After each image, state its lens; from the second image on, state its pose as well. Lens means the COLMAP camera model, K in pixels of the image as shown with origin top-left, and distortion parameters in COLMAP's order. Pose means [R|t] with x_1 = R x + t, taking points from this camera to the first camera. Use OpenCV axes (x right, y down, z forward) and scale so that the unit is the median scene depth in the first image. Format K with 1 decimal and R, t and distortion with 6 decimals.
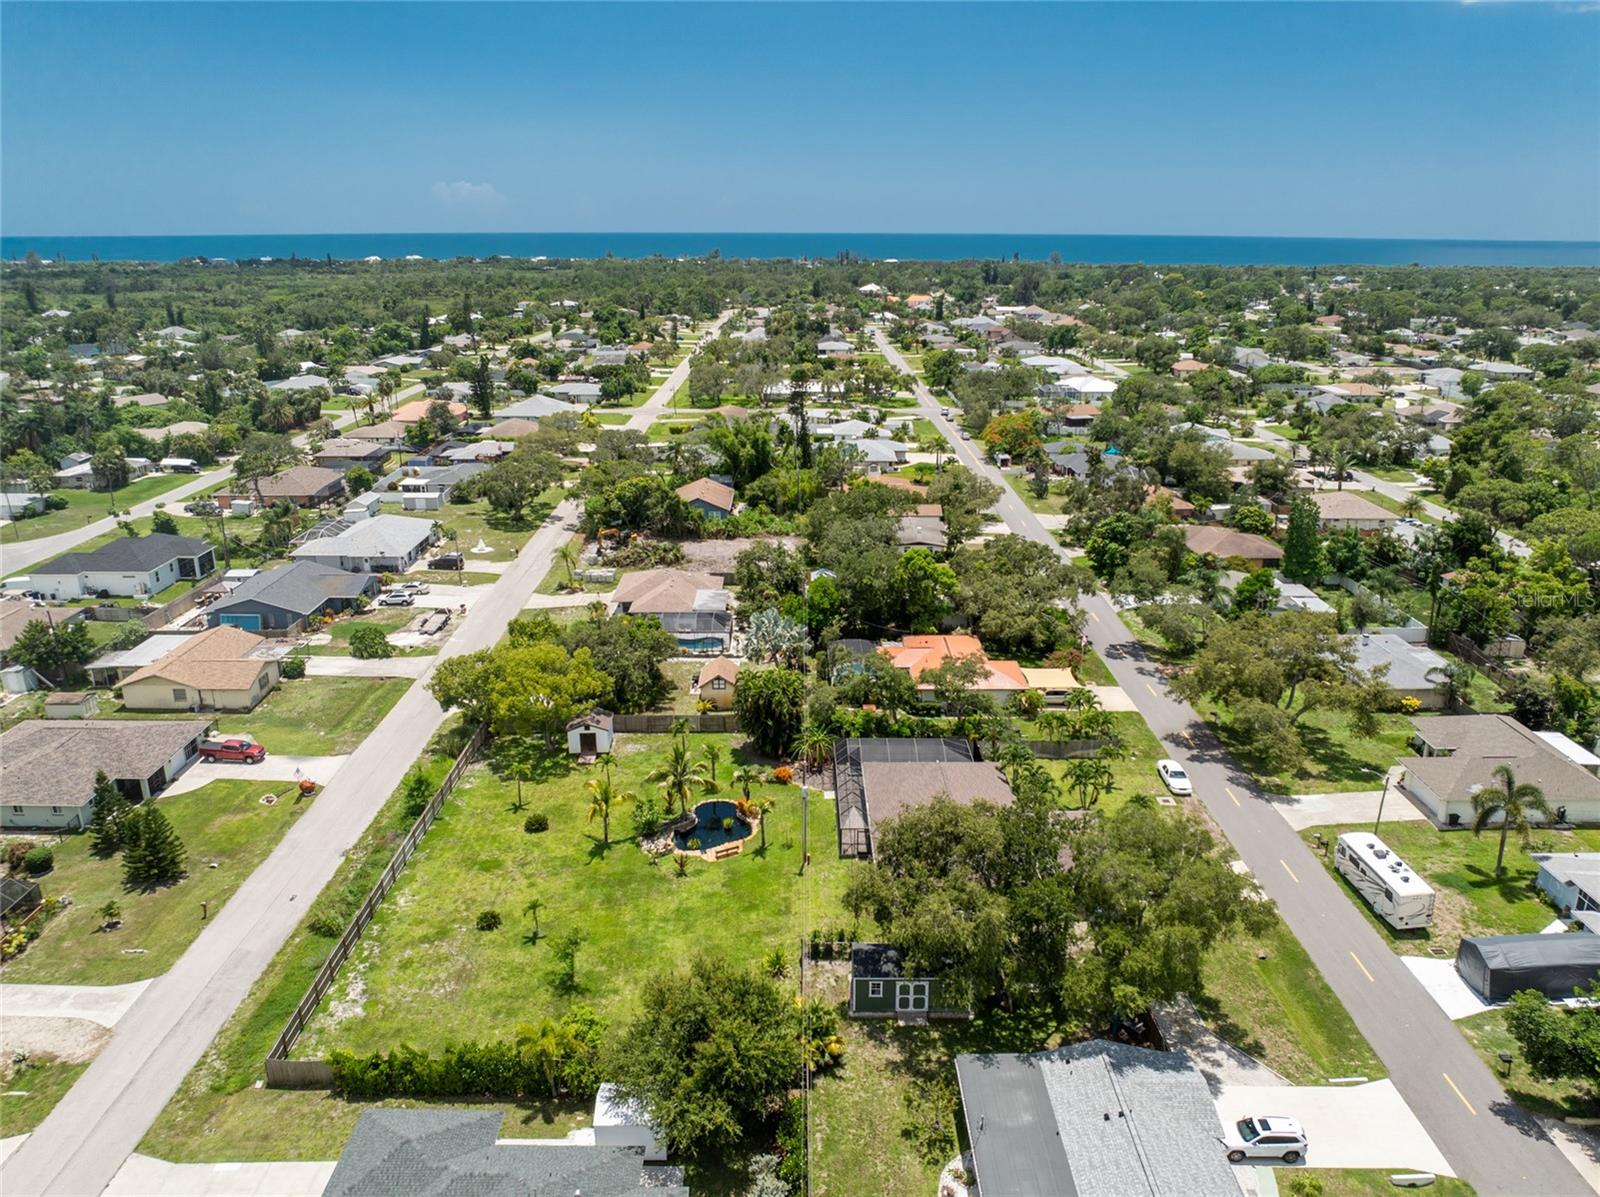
lens RADIAL K [[1143.0, 0, 796.2], [0, 1143.0, 583.6], [0, 0, 1]] dist [-0.045814, 0.016070]
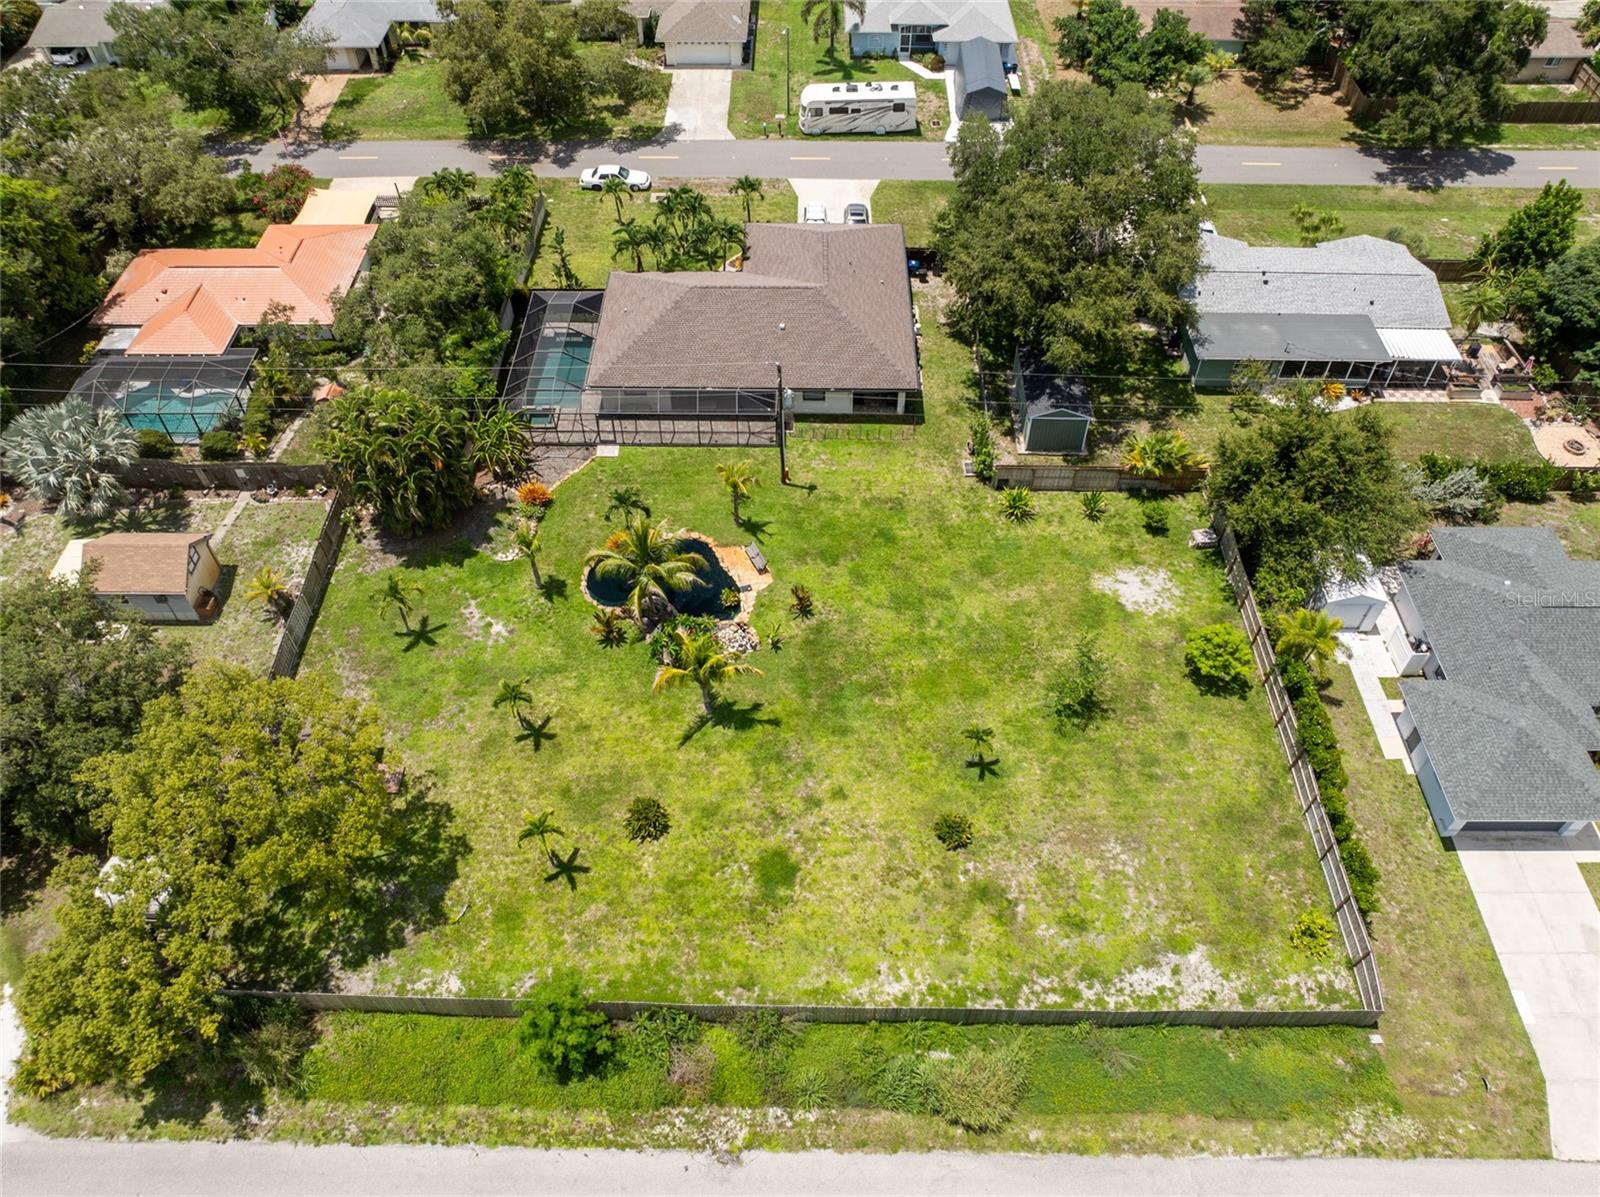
lens RADIAL K [[1143.0, 0, 804.8], [0, 1143.0, 590.5], [0, 0, 1]] dist [-0.045814, 0.016070]
pose [[0.008604, -0.755211, 0.655426, -0.458773], [0.293276, 0.628532, 0.720373, -0.208902], [-0.955989, 0.186022, 0.226893, 0.712395]]
